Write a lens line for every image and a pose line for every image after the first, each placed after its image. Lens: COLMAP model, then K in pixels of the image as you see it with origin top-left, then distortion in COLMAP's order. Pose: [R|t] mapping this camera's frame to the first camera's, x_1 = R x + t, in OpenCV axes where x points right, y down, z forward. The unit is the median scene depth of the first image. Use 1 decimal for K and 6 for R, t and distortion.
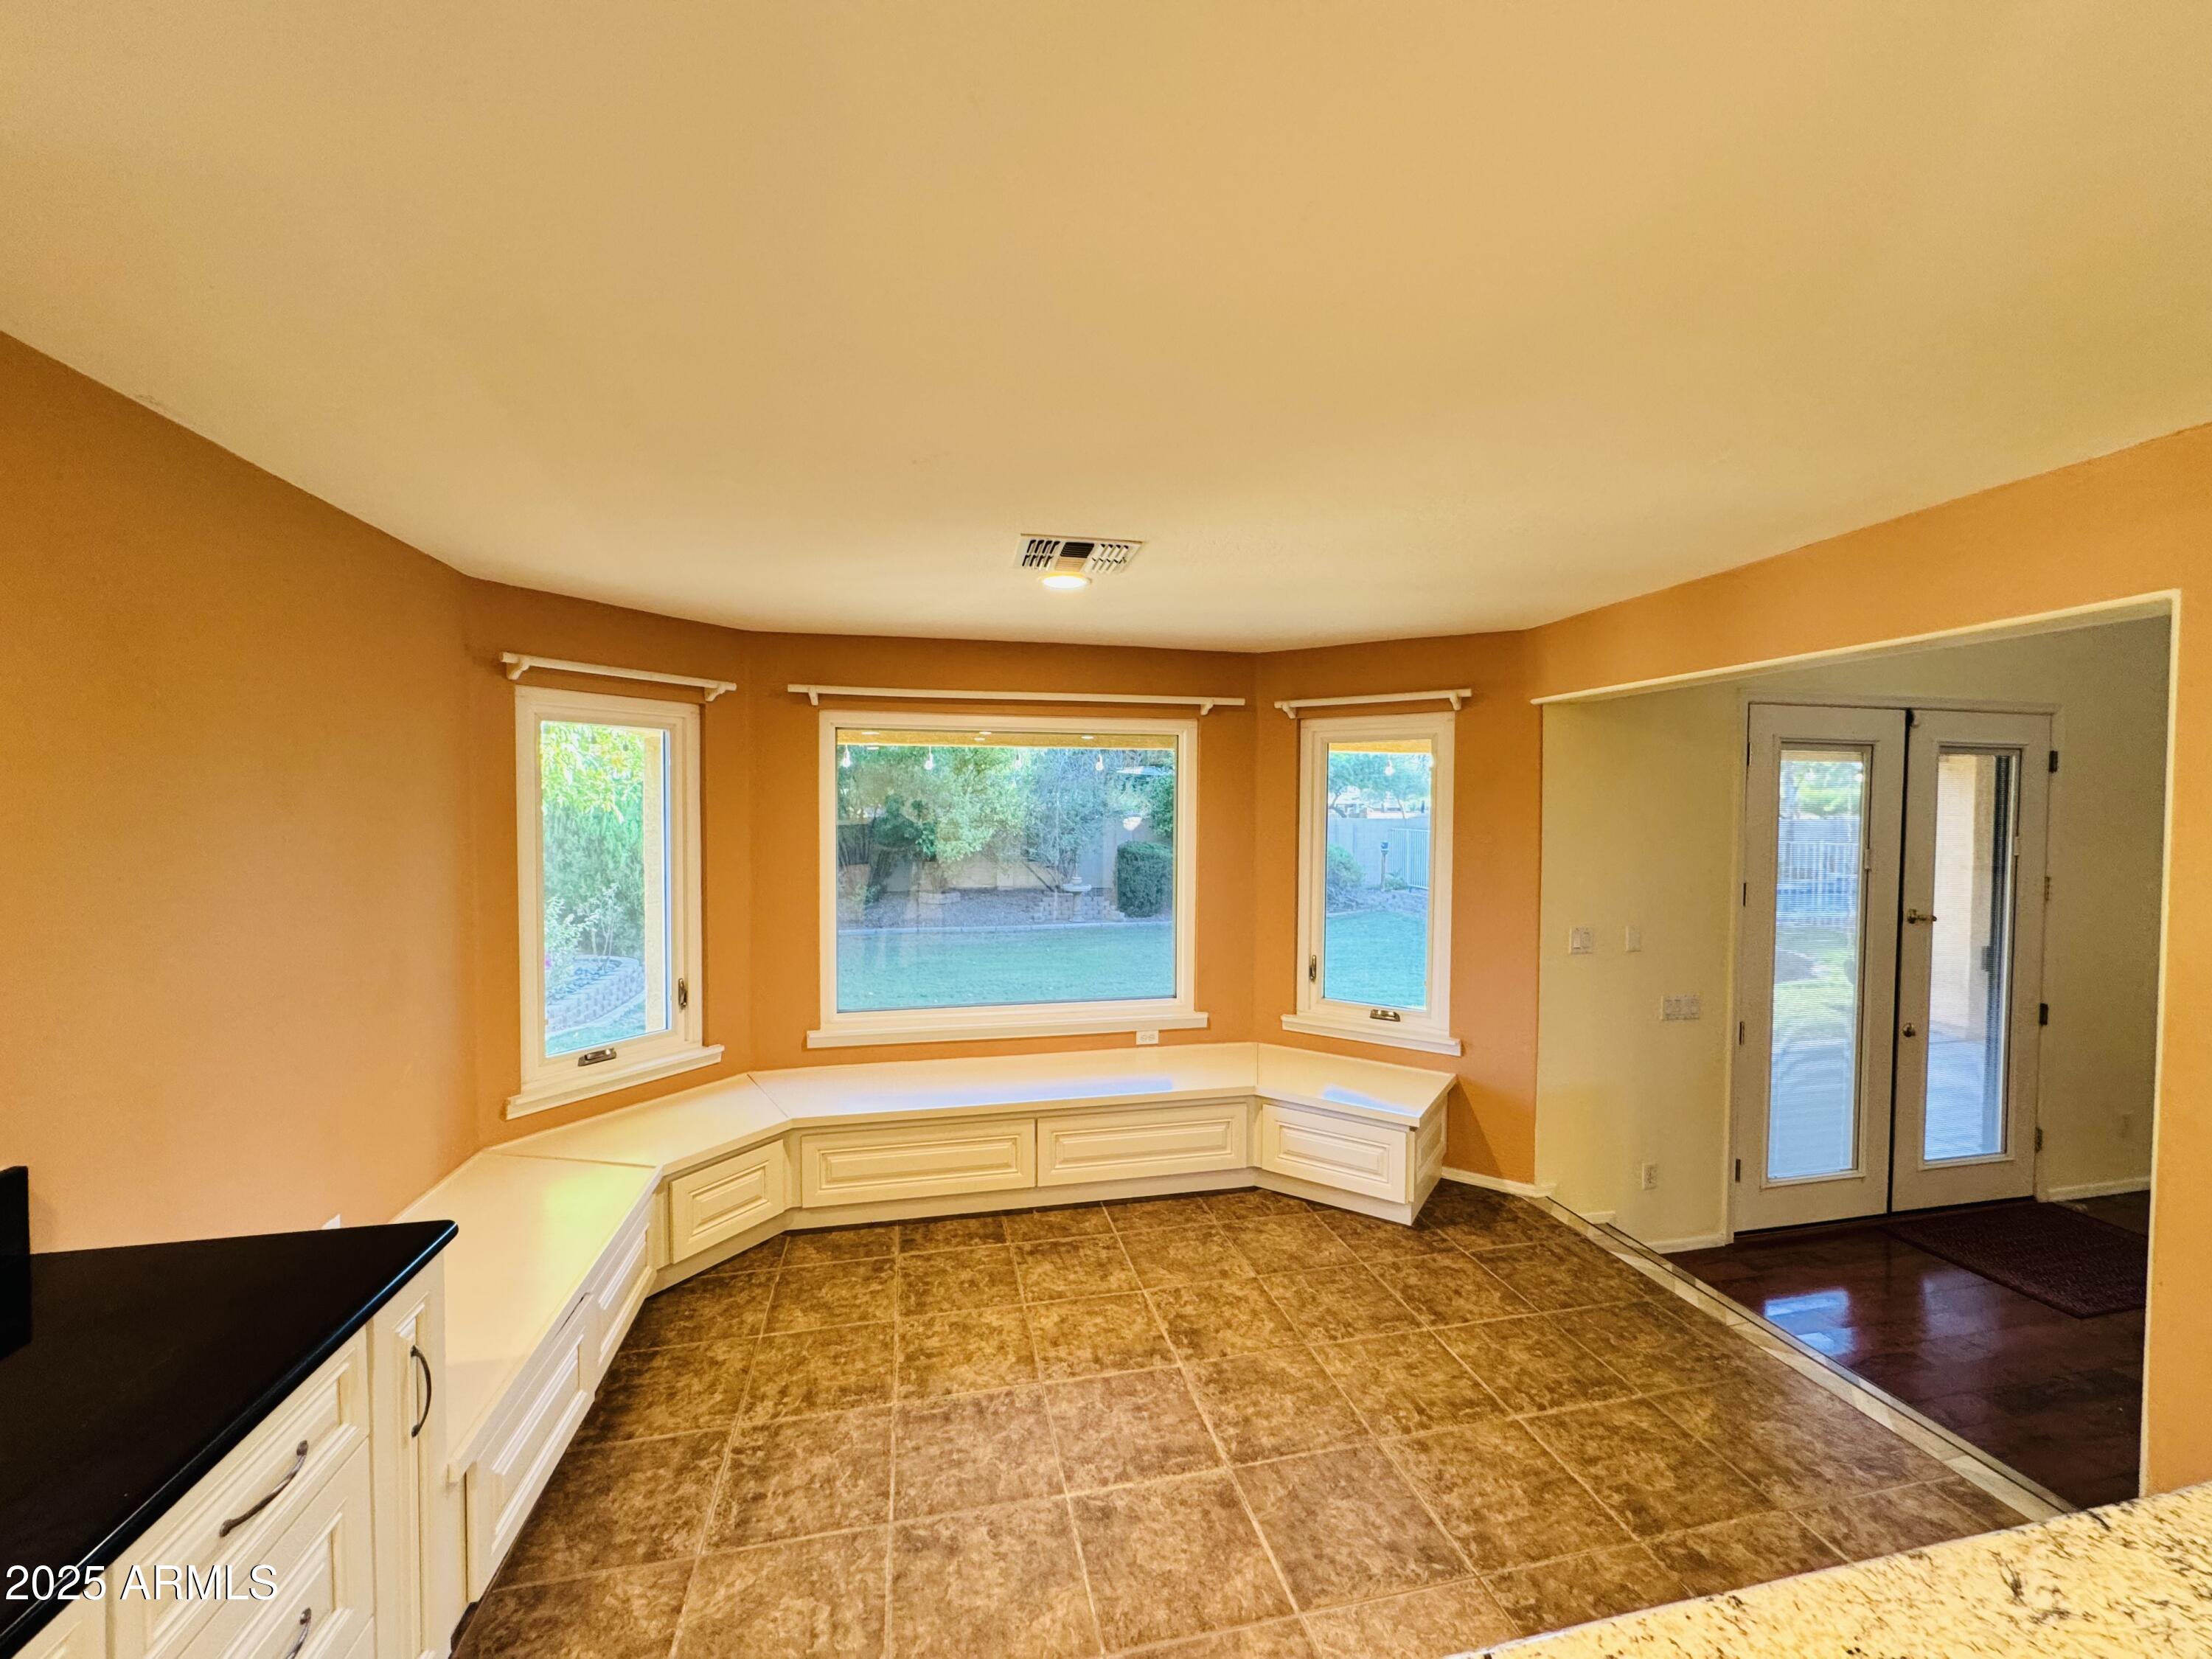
lens RADIAL K [[886.7, 0, 1106.0], [0, 886.7, 829.5], [0, 0, 1]] dist [0.000591, 0.000092]
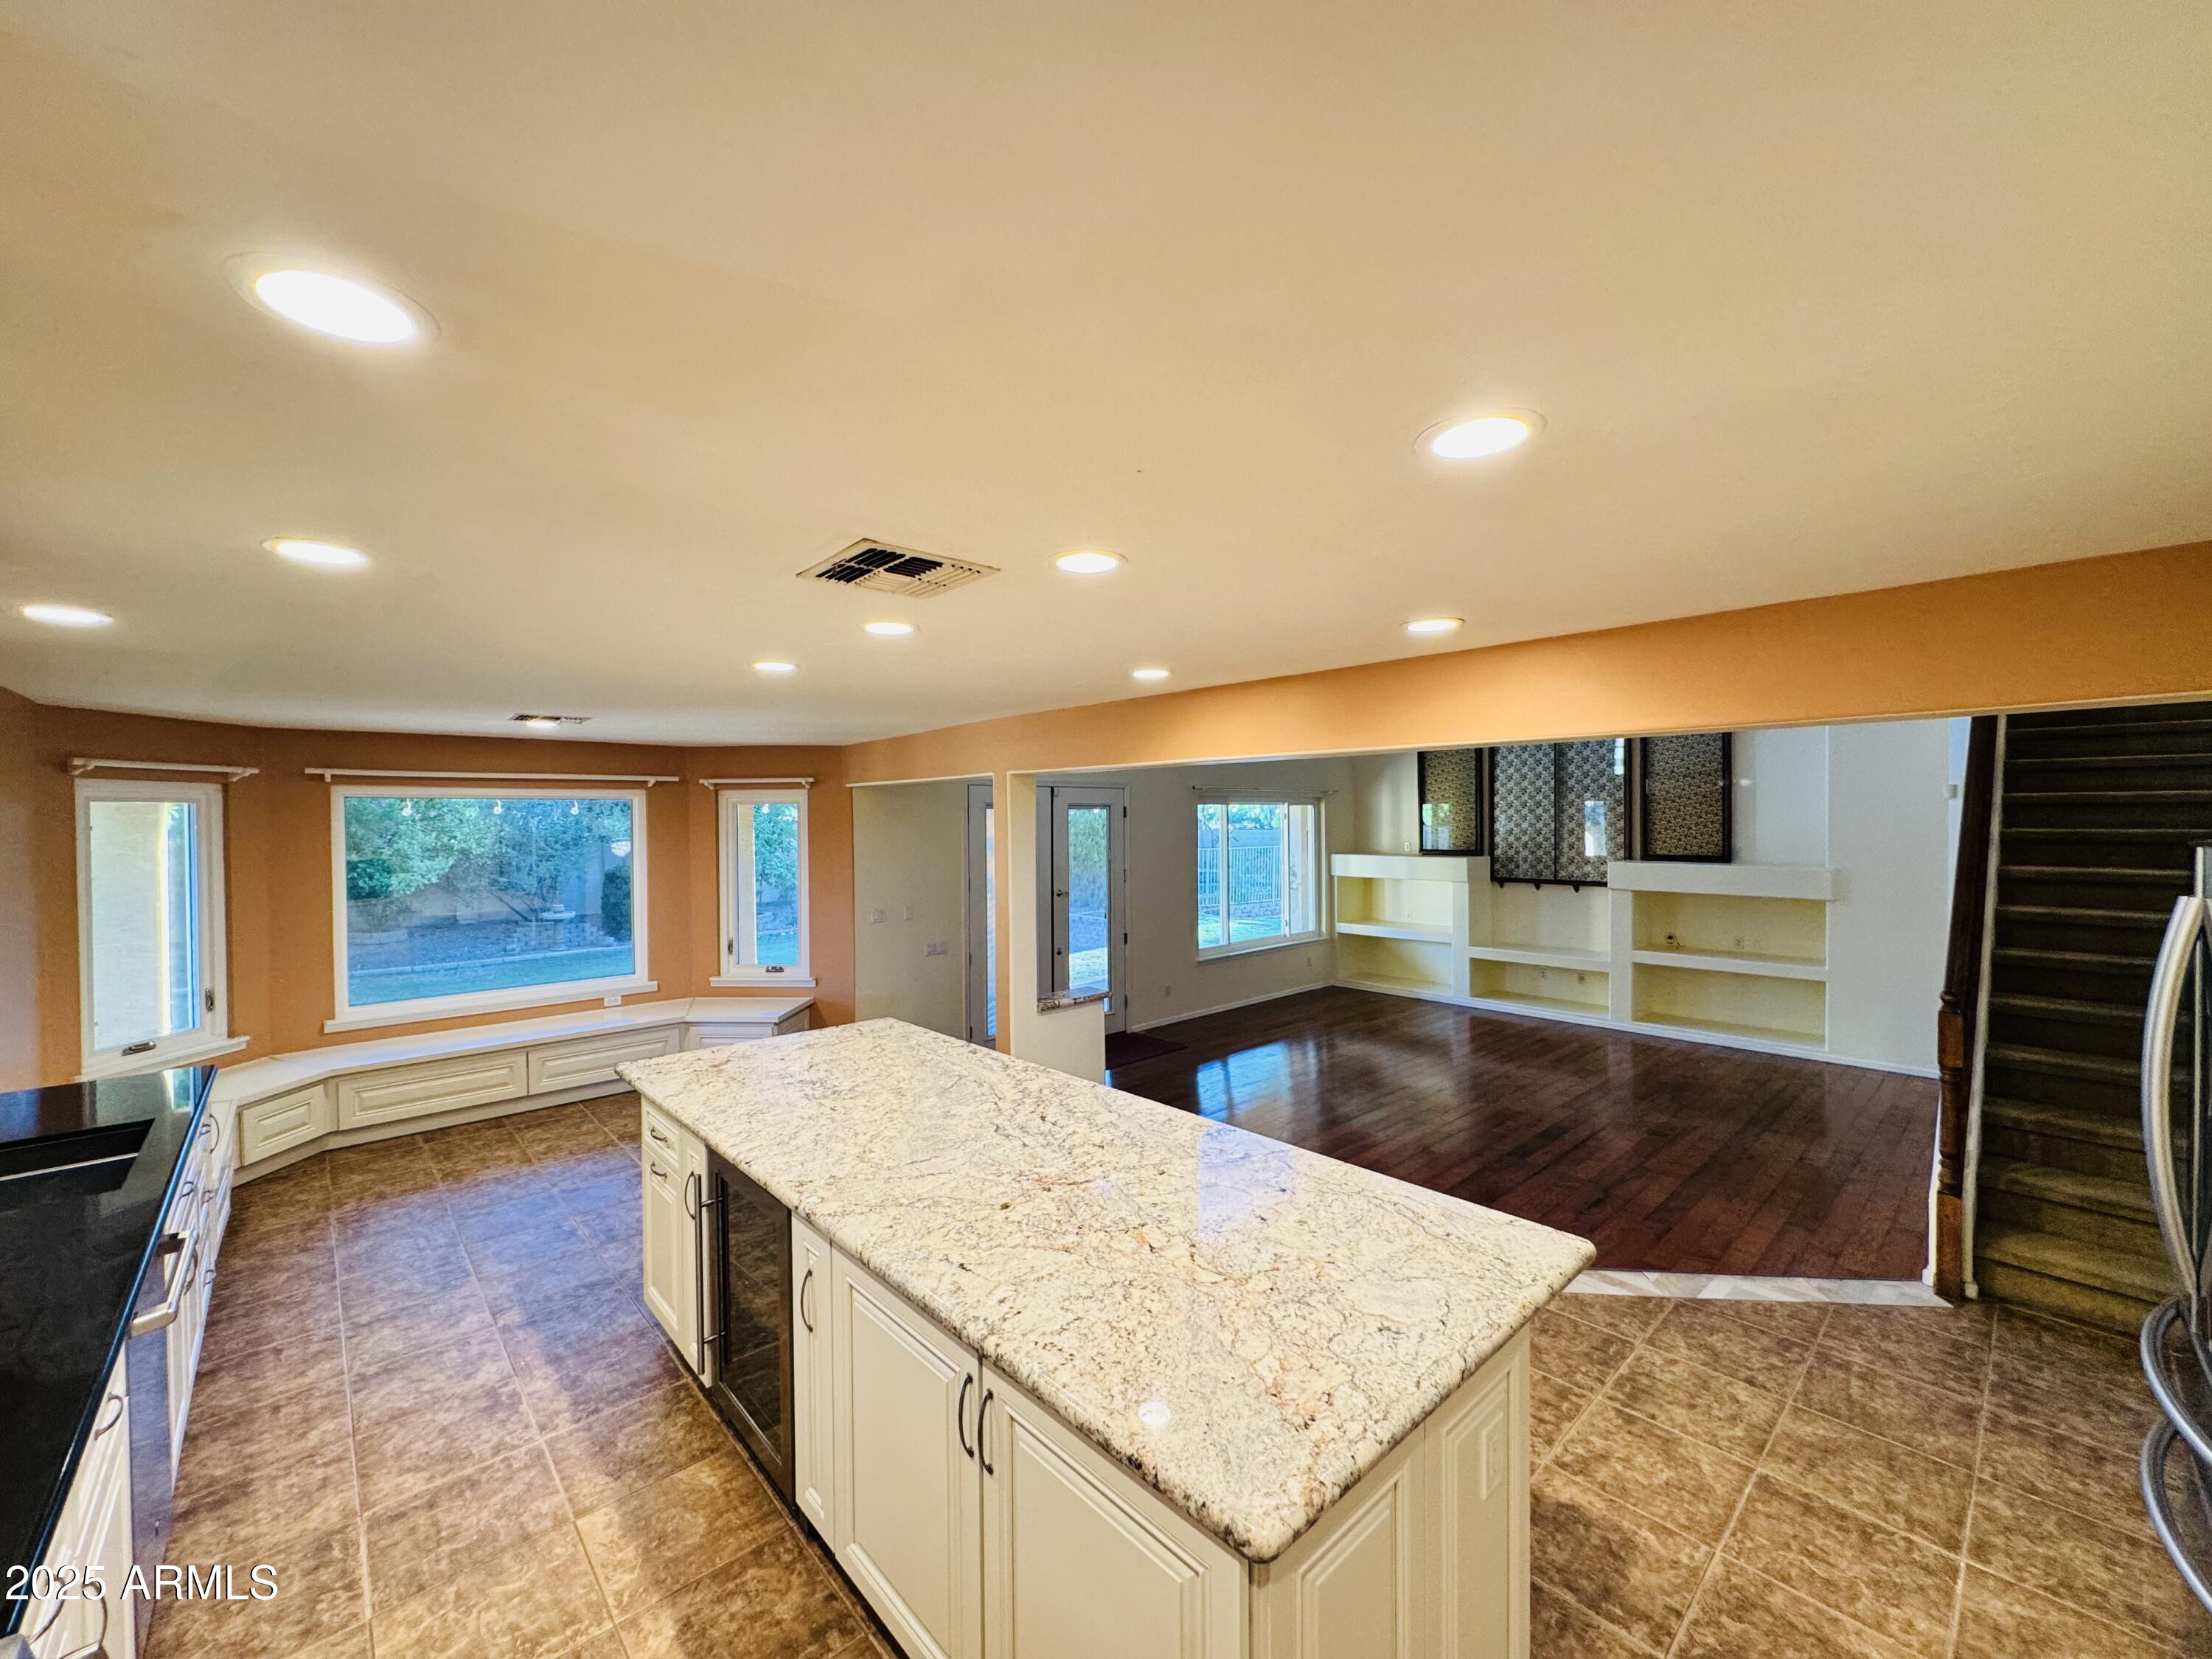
lens RADIAL K [[886.7, 0, 1106.0], [0, 886.7, 829.5], [0, 0, 1]] dist [0.000591, 0.000092]
pose [[0.867292, -0.018524, 0.497455, 0.034368], [0.026707, 0.999600, -0.009338, -0.022510], [-0.497083, 0.021384, 0.867440, -0.835378]]
